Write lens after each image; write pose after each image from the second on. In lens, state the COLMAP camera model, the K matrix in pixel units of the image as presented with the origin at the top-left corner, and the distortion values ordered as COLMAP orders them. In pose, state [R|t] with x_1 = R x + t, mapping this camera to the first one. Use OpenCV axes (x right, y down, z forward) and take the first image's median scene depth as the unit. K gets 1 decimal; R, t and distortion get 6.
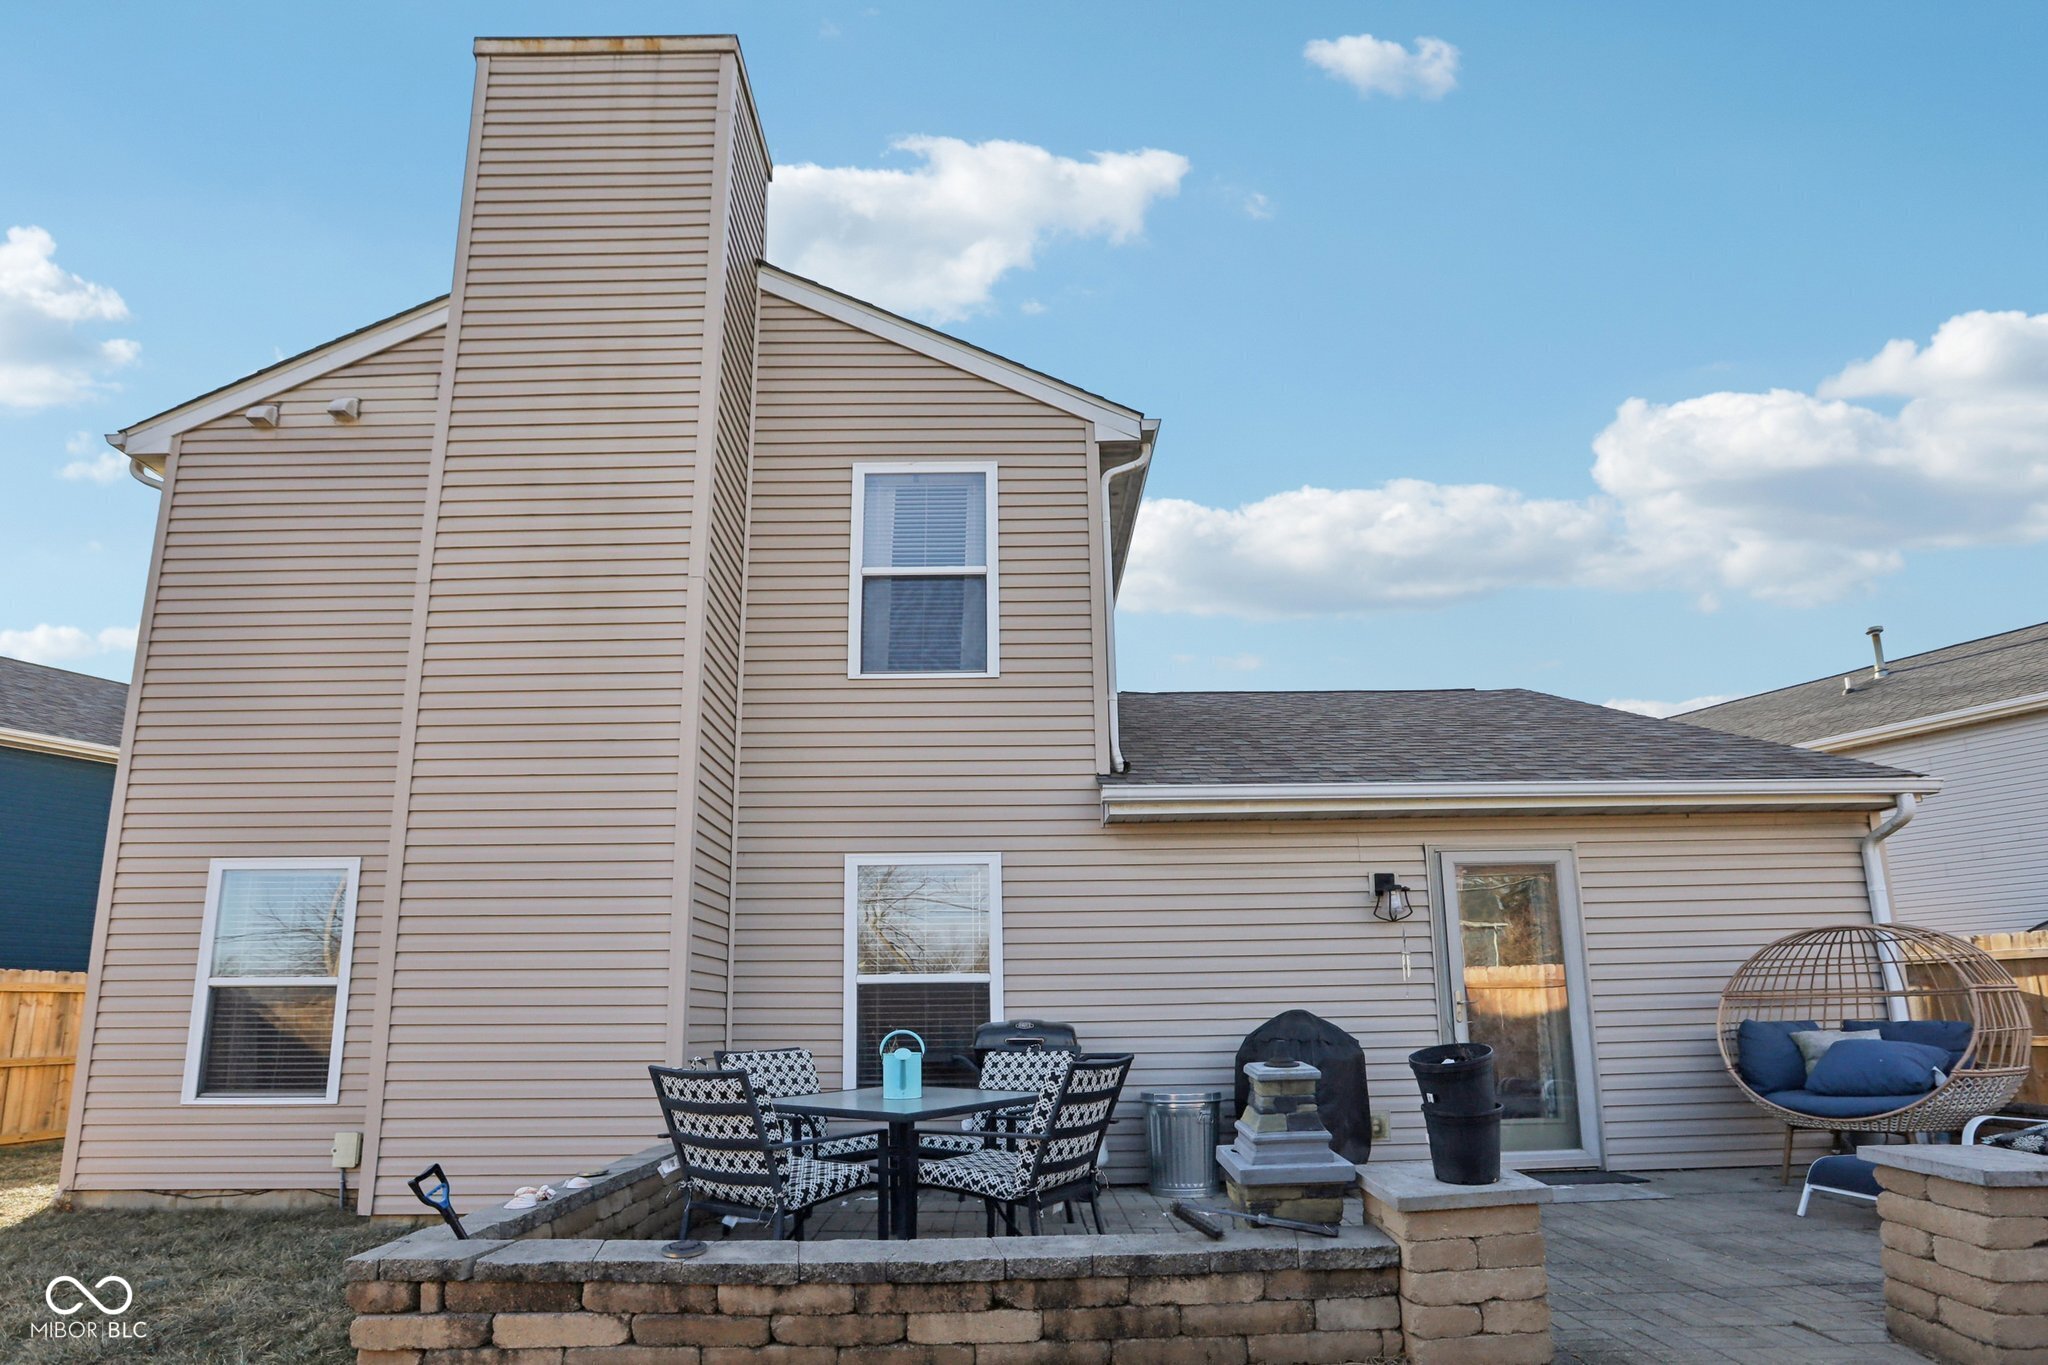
lens RADIAL K [[749.6, 0, 1021.4], [0, 749.6, 674.5], [0, 0, 1]] dist [-0.029320, 0.005682]
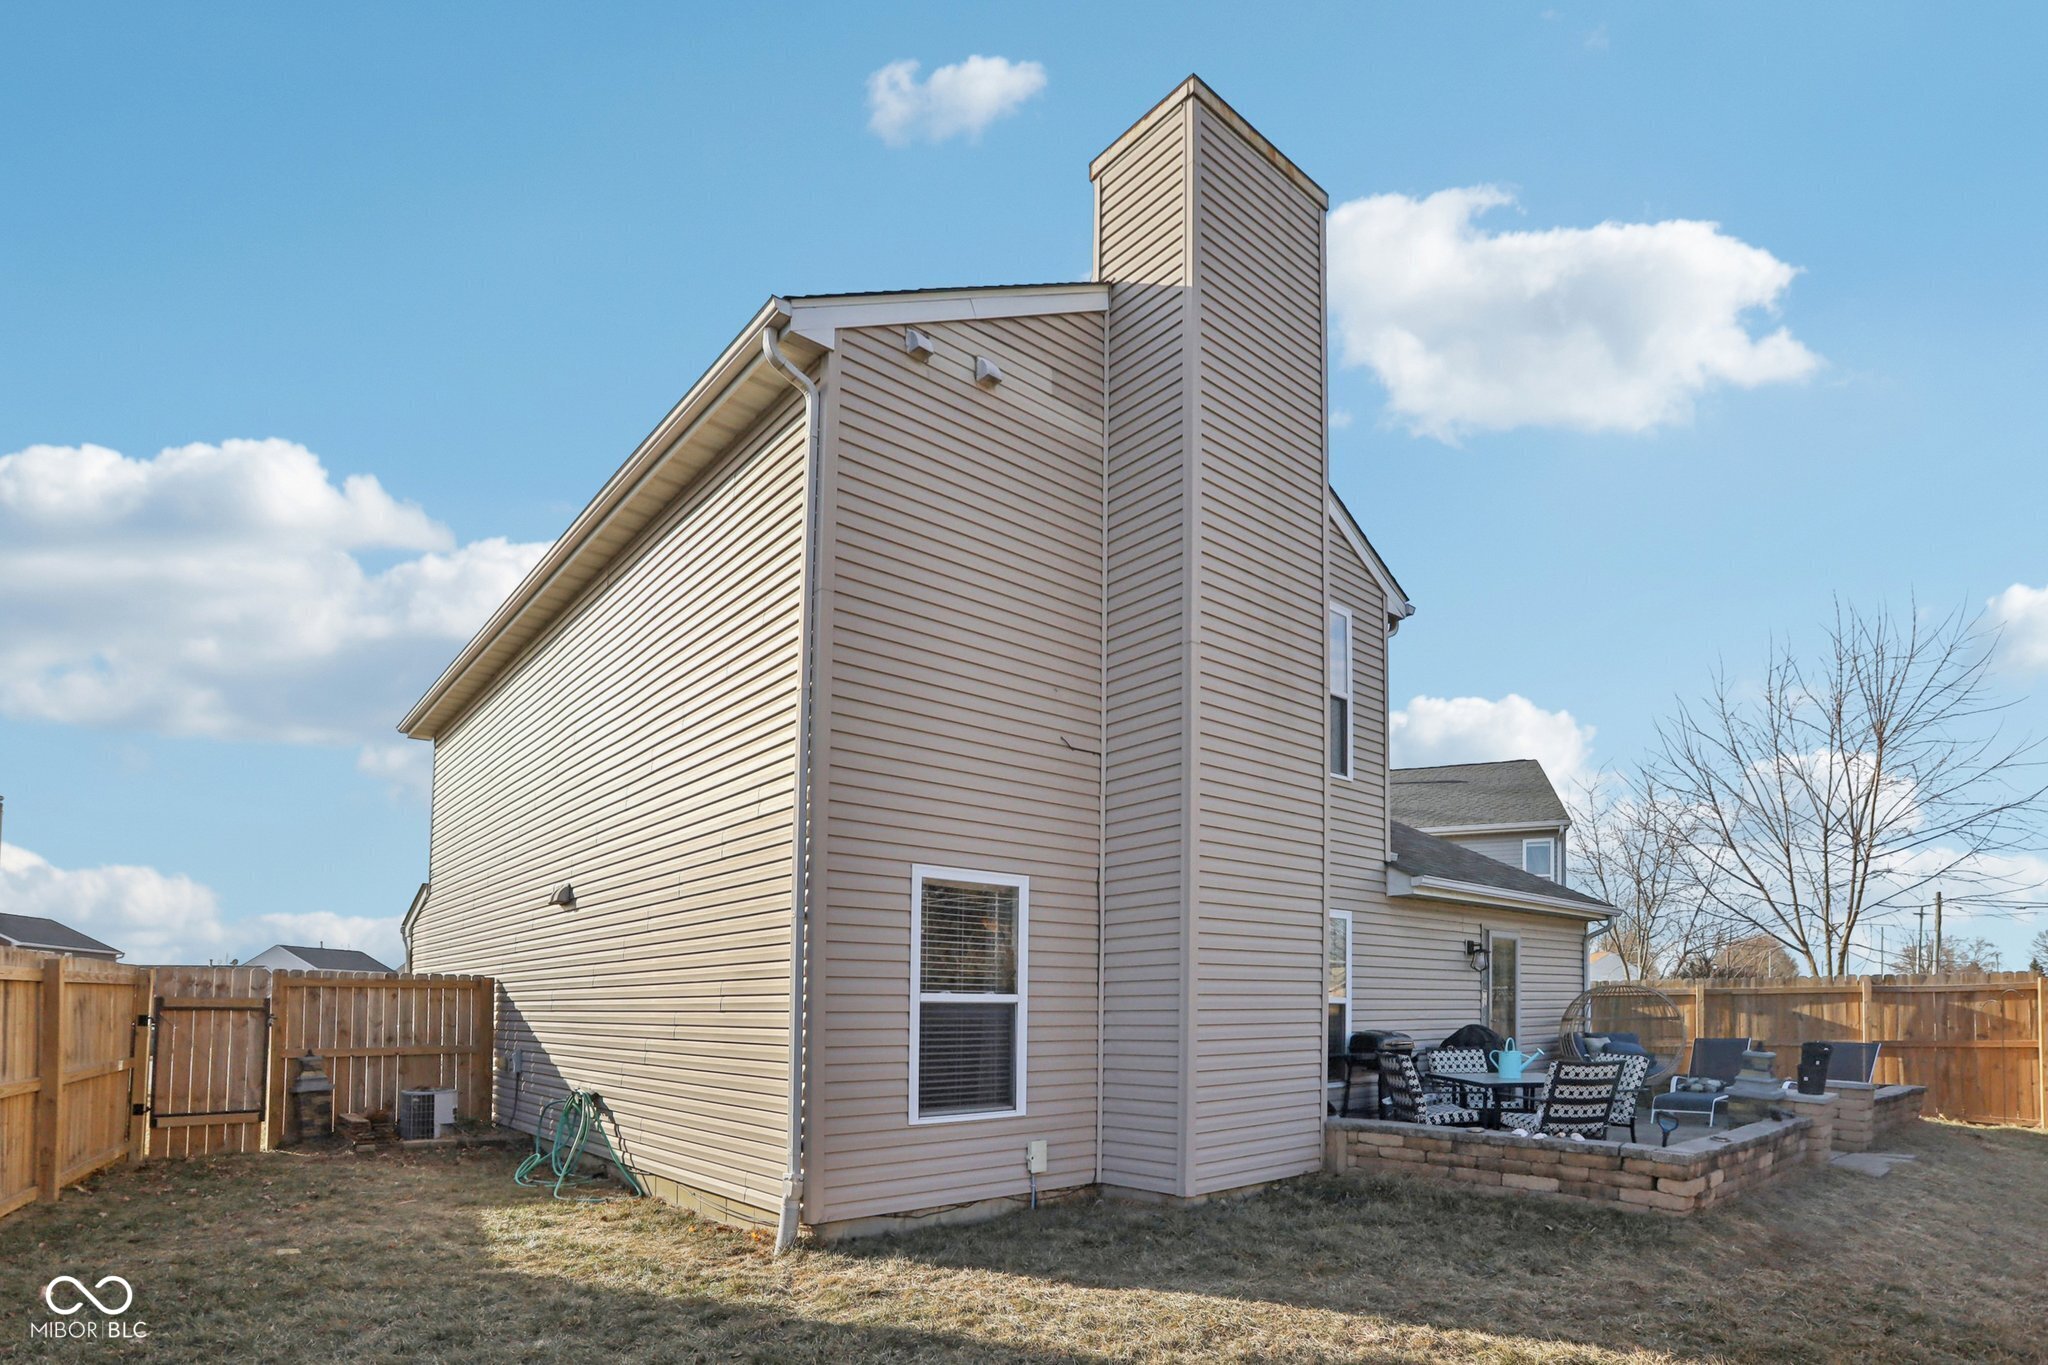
lens RADIAL K [[943.6, 0, 1030.8], [0, 943.6, 670.2], [0, 0, 1]] dist [-0.051145, 0.024973]
pose [[0.778734, 0.225513, 0.585420, -1.525761], [-0.255214, 0.966330, -0.032757, 0.013409], [-0.573096, -0.123898, 0.810068, -0.003528]]
